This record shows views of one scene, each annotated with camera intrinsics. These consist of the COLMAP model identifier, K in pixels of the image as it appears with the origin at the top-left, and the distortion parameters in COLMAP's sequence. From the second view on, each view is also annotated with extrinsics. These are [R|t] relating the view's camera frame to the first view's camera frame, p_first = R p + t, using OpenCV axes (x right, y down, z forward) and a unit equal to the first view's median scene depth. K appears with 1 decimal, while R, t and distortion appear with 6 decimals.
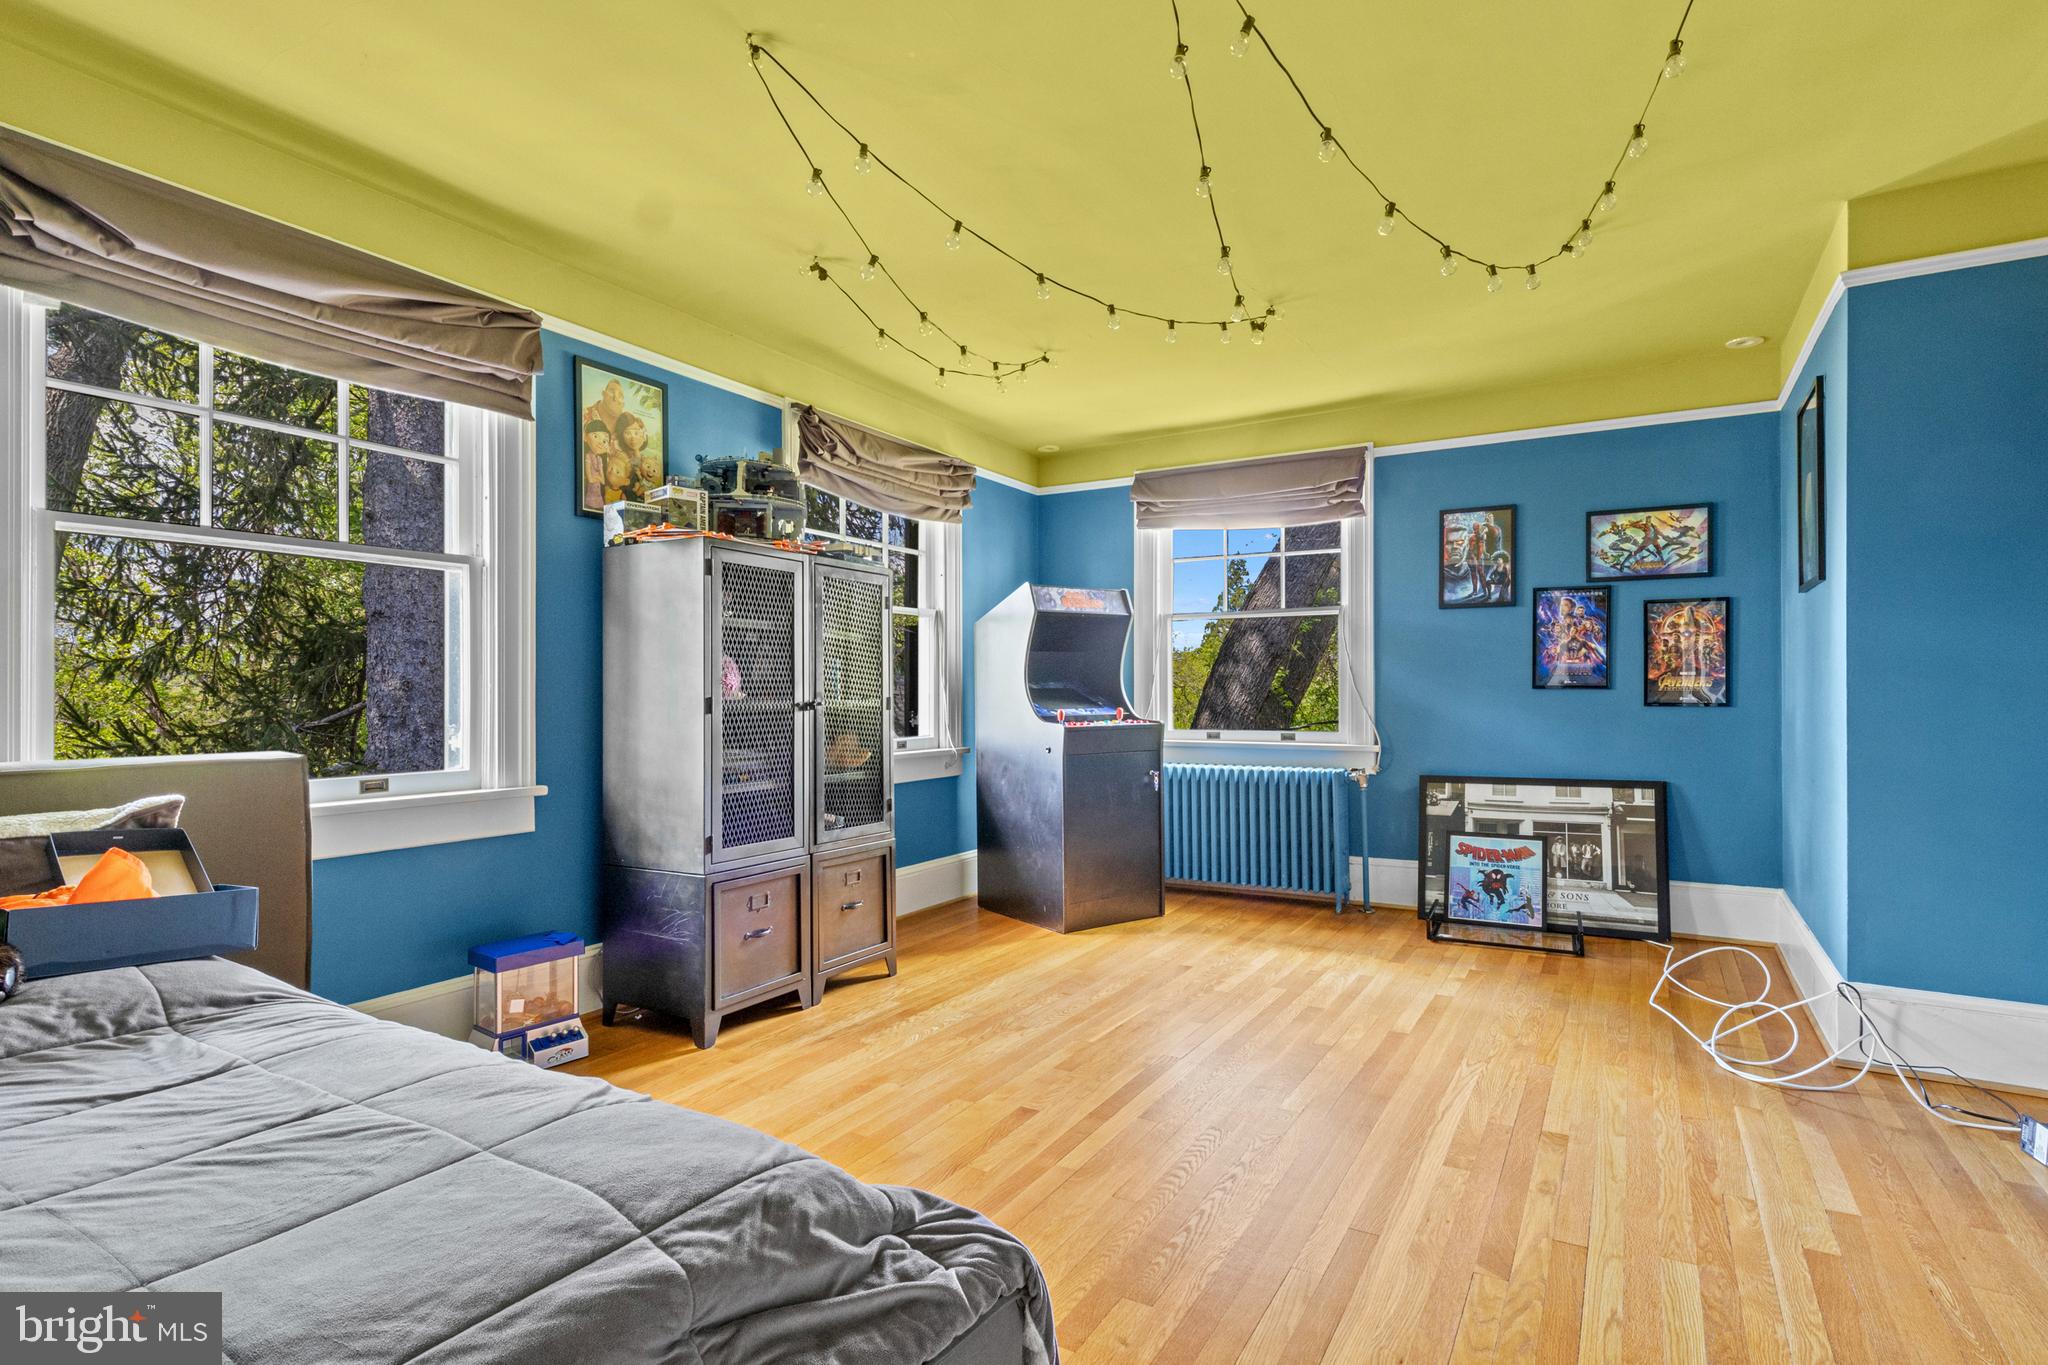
lens RADIAL K [[1049.4, 0, 1028.9], [0, 1049.4, 685.2], [0, 0, 1]] dist [0.016087, -0.000010]
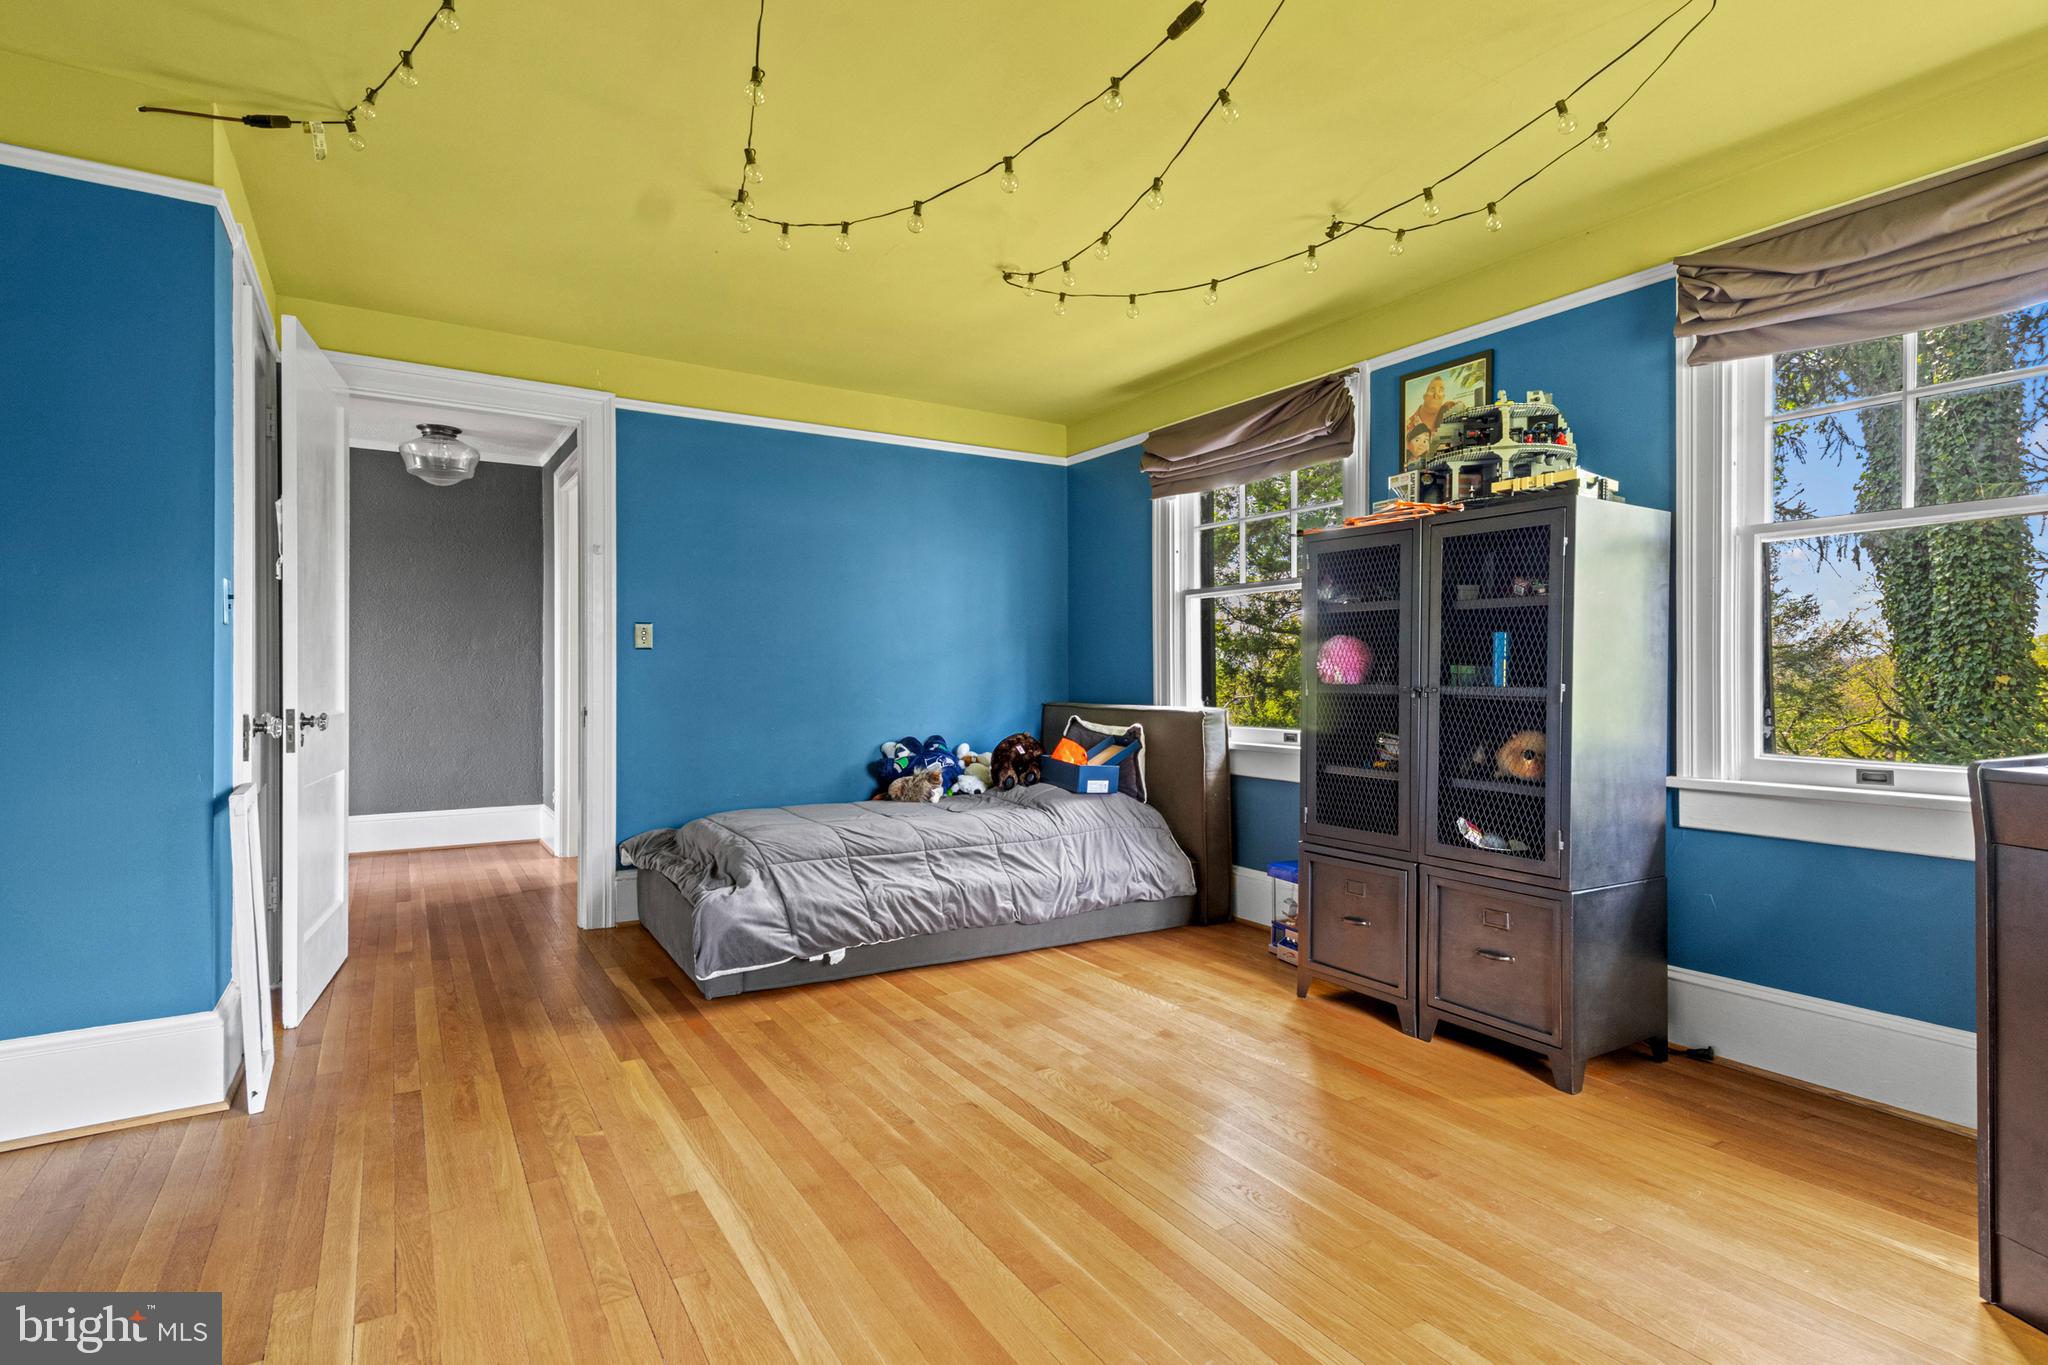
lens RADIAL K [[1049.4, 0, 1032.3], [0, 1049.4, 684.0], [0, 0, 1]] dist [0.016087, -0.000010]
pose [[-0.488608, 0.005364, -0.872487, 0.900468], [0.002690, 0.999986, 0.004641, 0.009848], [0.872500, -0.000079, -0.488615, 1.465669]]
